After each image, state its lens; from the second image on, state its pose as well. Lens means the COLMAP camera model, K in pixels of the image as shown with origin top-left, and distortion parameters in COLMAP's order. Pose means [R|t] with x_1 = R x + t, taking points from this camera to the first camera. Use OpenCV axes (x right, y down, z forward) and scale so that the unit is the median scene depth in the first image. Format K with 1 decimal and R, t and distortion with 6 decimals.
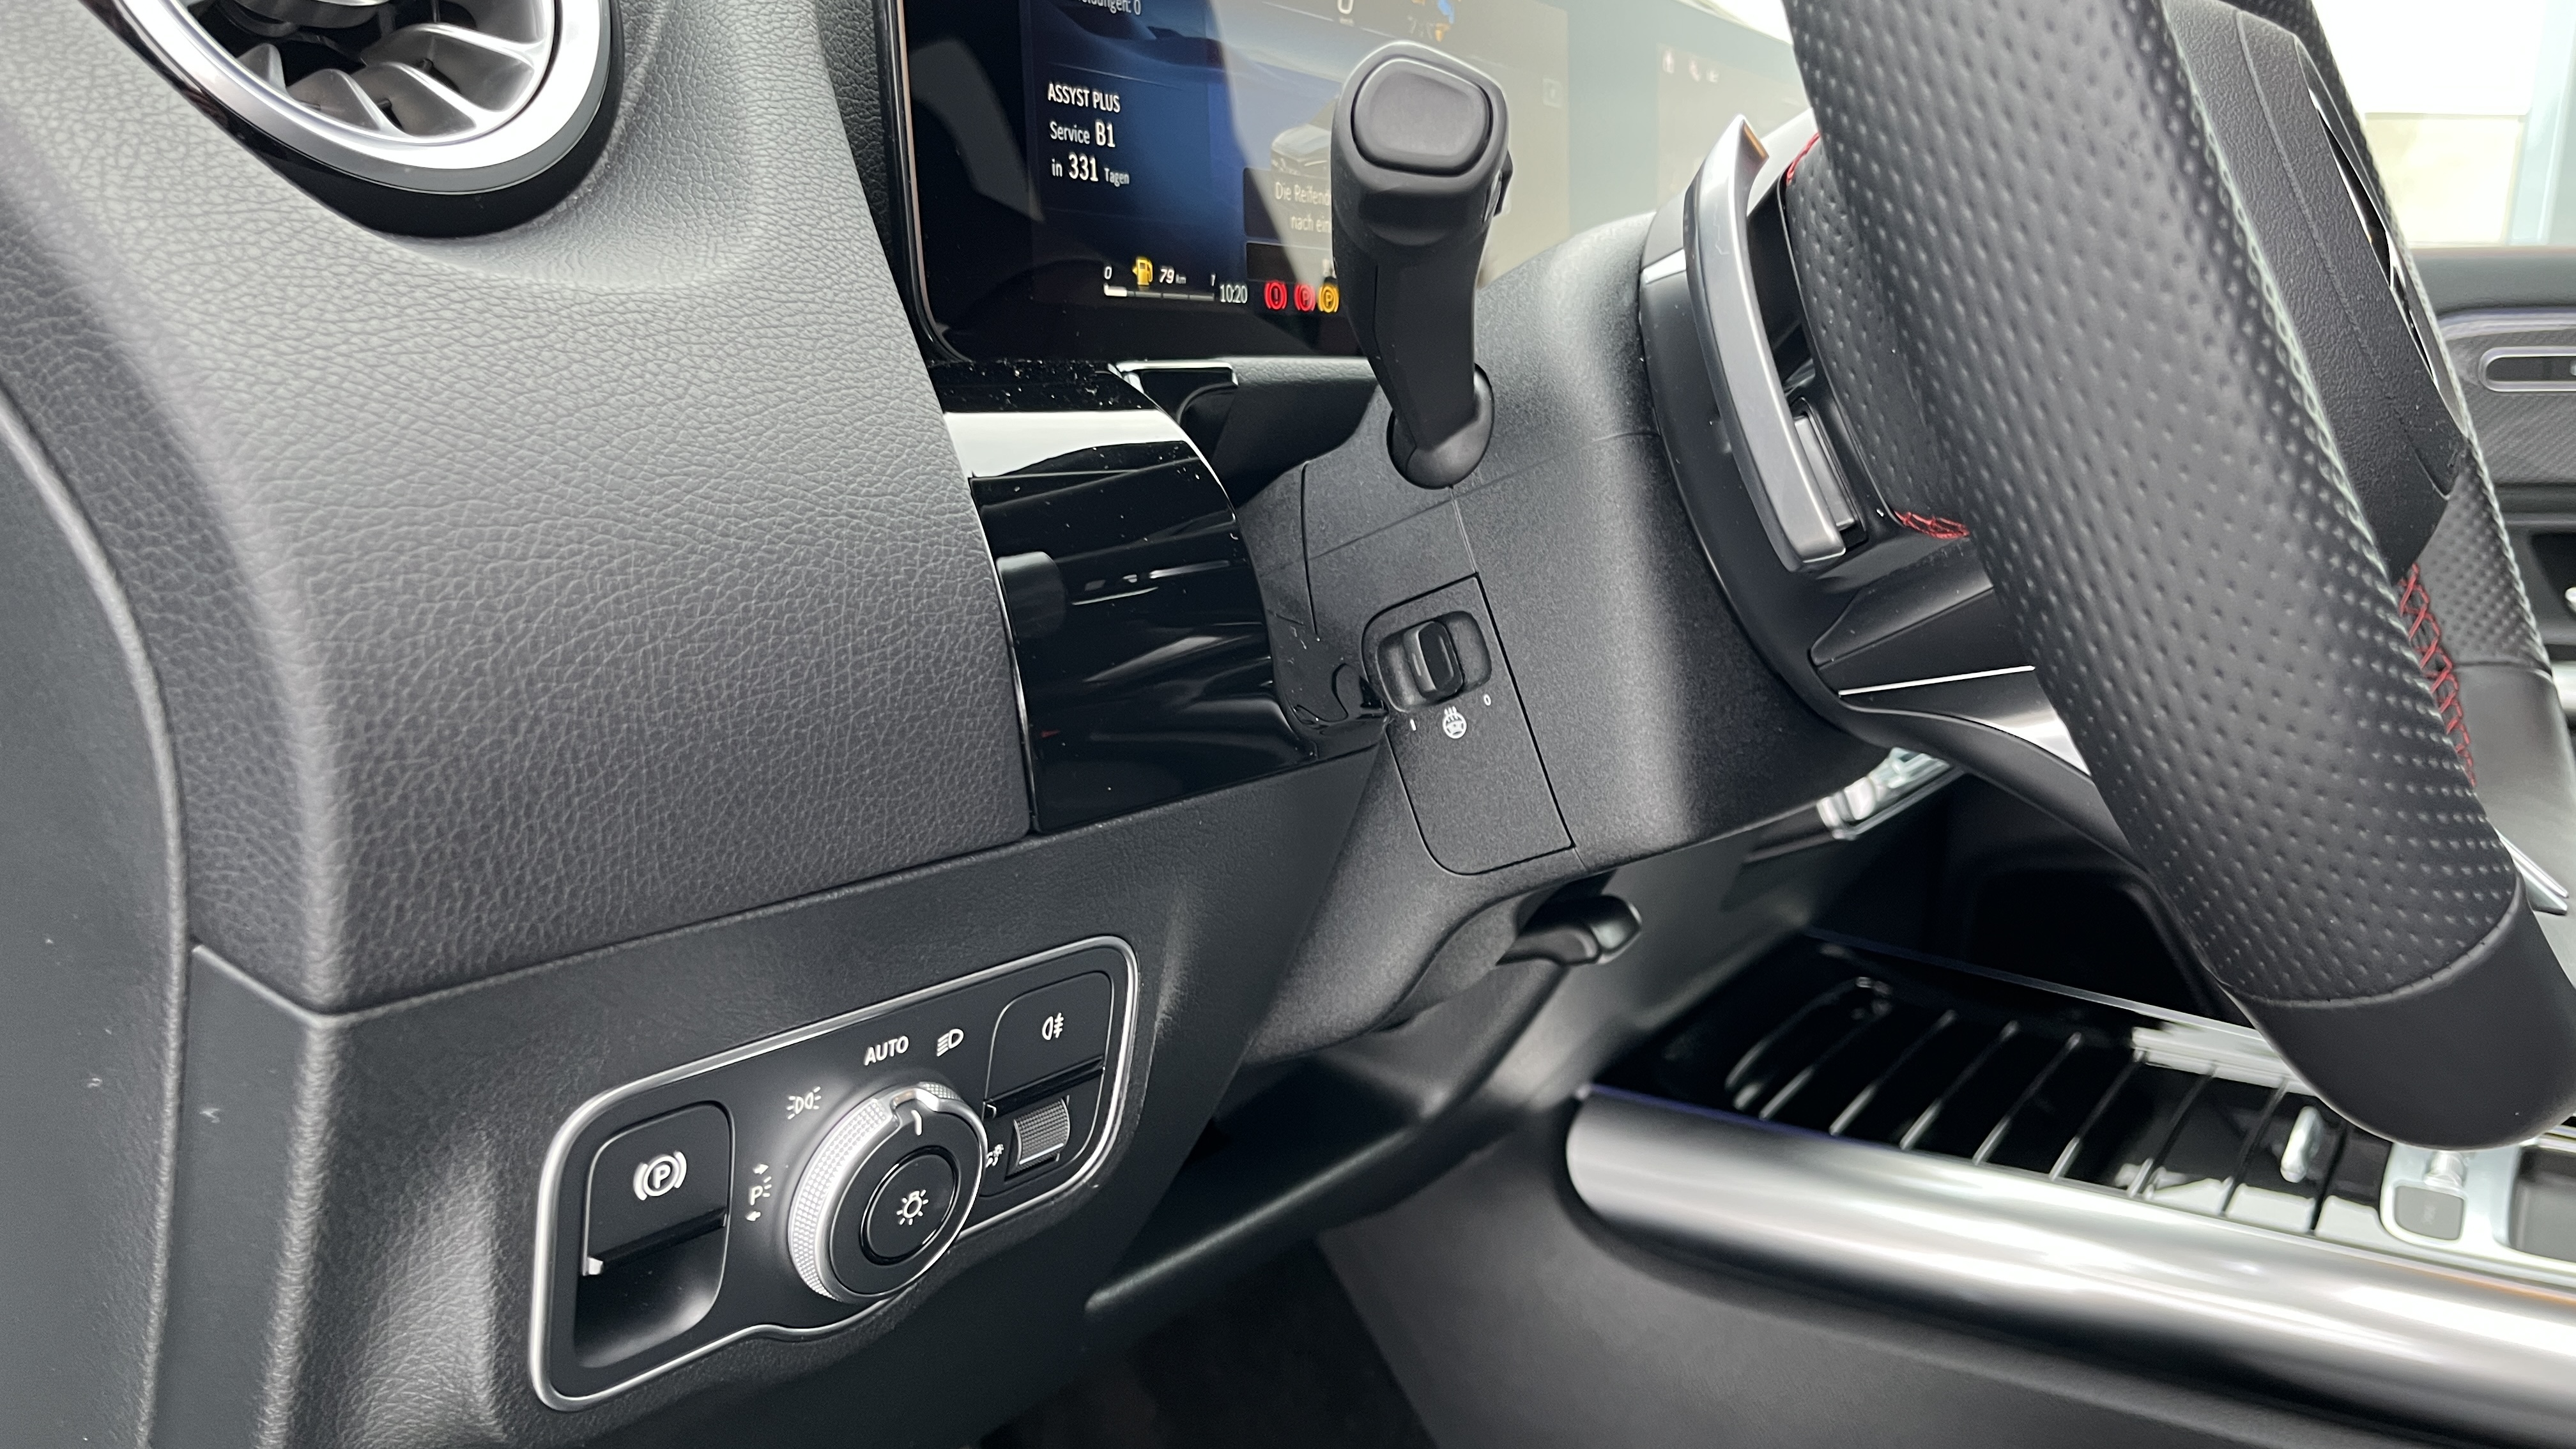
lens RADIAL K [[1957.3, 0, 1297.3], [0, 1957.3, 767.8], [0, 0, 1]] dist [0.015948, 0.000882]
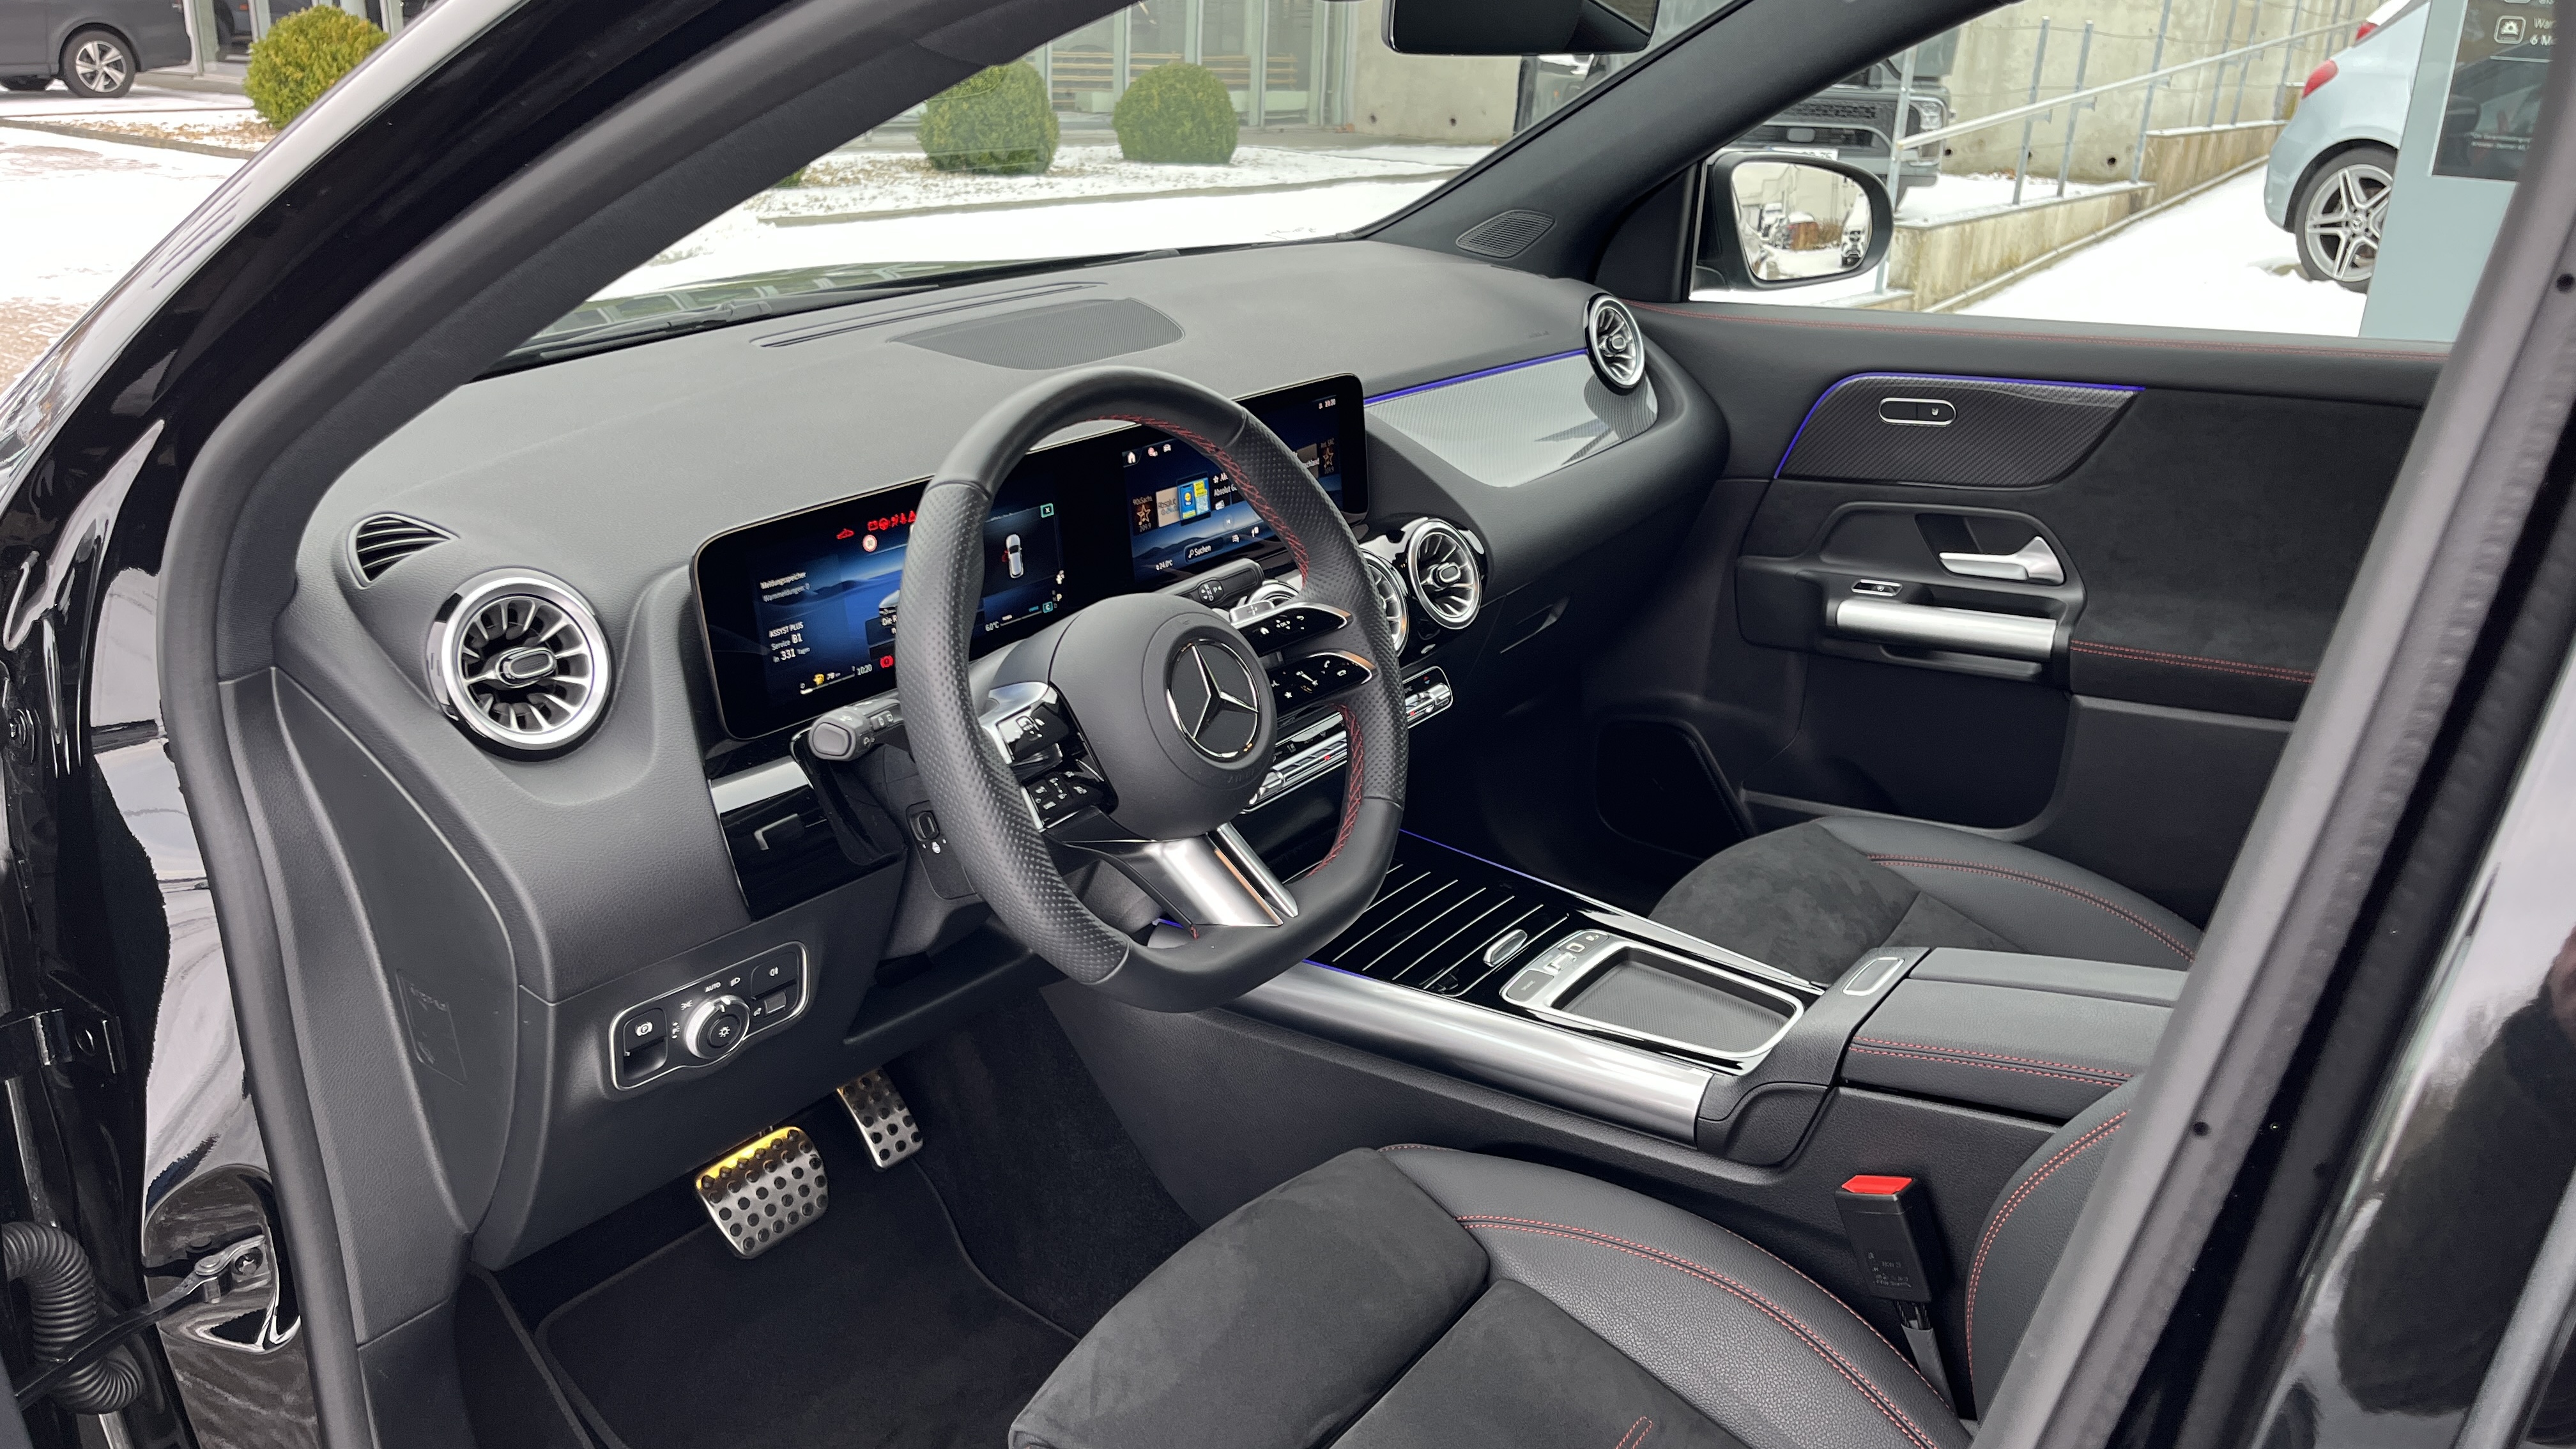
lens RADIAL K [[1950.8, 0, 1314.0], [0, 1950.8, 746.3], [0, 0, 1]] dist [0.072939, -0.102646]
pose [[0.997823, -0.009274, -0.065292, 0.912151], [0.019954, 0.986112, 0.164880, -0.697850], [0.062856, -0.165824, 0.984150, -1.907233]]
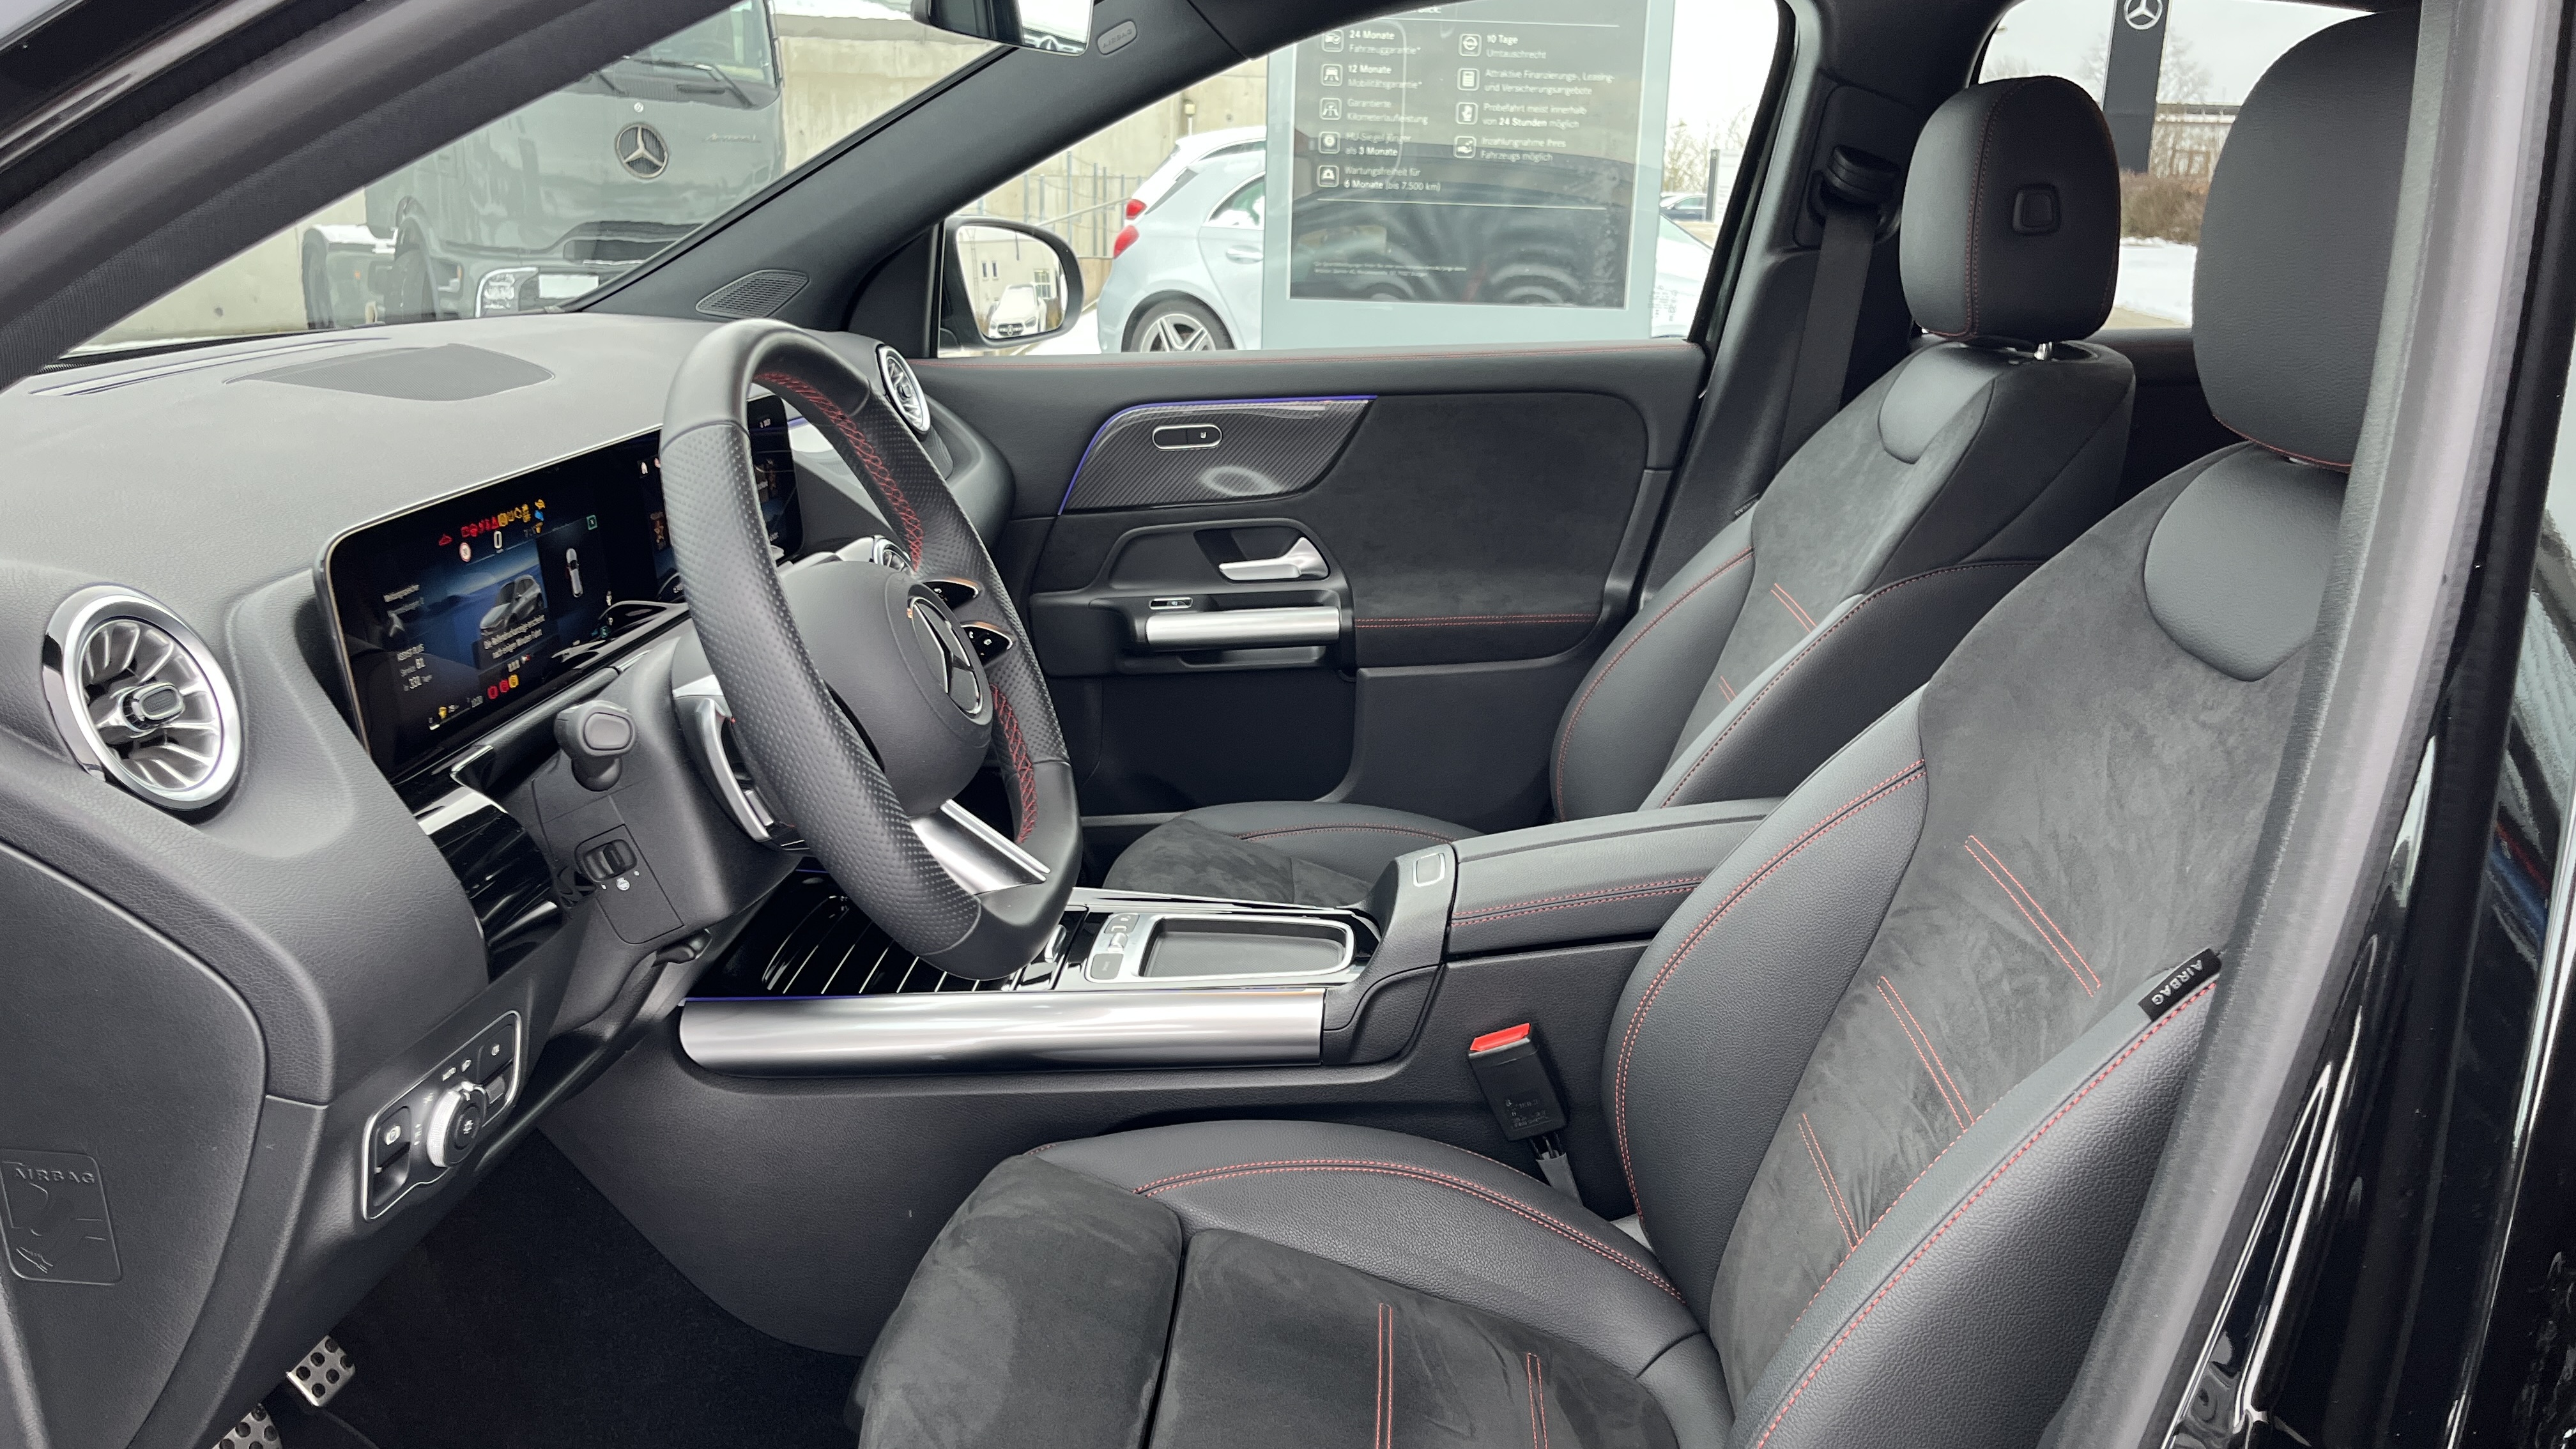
lens RADIAL K [[1950.8, 0, 1314.0], [0, 1950.8, 746.3], [0, 0, 1]] dist [0.072939, -0.102646]
pose [[0.864851, -0.166320, 0.473678, -0.344222], [0.124791, 0.985134, 0.118059, -0.420961], [-0.486272, -0.042992, 0.872749, -1.725615]]
